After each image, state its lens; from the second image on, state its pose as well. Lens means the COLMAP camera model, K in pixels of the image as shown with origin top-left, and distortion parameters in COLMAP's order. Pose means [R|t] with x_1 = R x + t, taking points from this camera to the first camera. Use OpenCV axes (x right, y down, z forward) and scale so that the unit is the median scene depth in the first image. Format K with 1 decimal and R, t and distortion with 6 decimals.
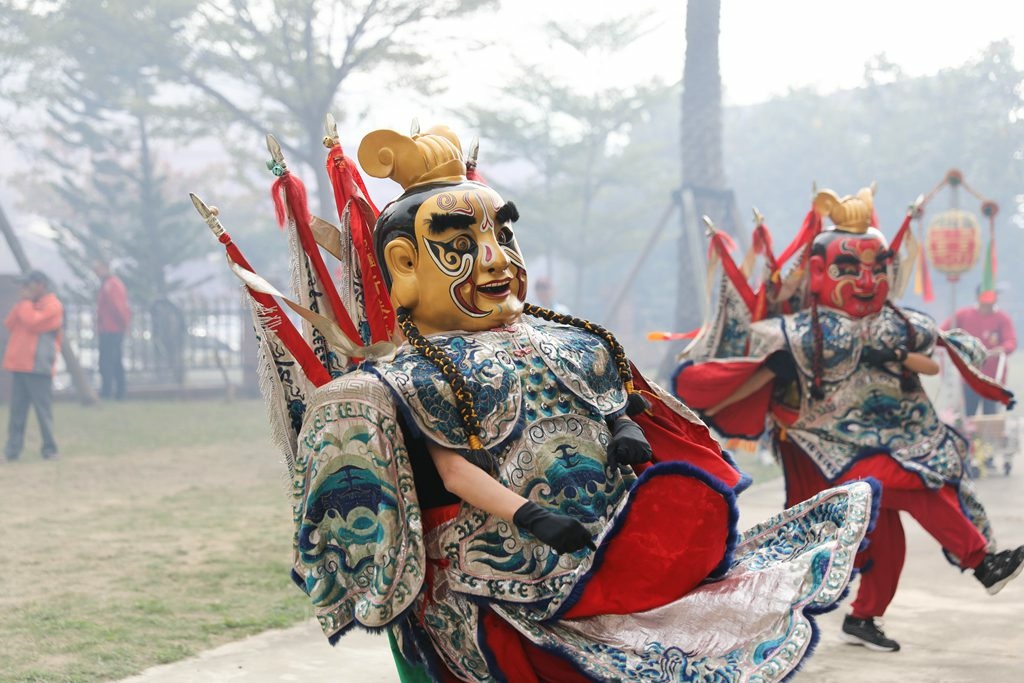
lens RADIAL K [[1892.3, 0, 512.5], [0, 1892.3, 341.1], [0, 0, 1]] dist [0.231522, 0.000000]
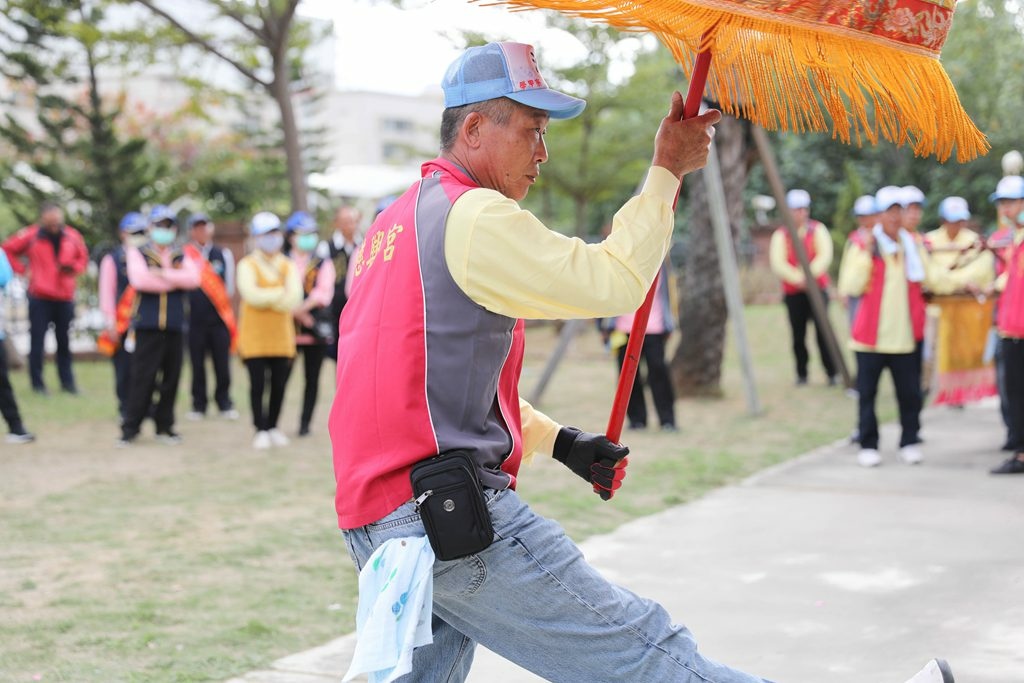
lens RADIAL K [[1892.3, 0, 511.7], [0, 1892.3, 339.9], [0, 0, 1]] dist [0.231522, 0.000000]
pose [[0.999772, -0.020205, -0.006837, 0.008193], [0.020392, 0.999385, 0.028524, -0.000669], [0.006256, -0.028657, 0.999570, 0.104583]]
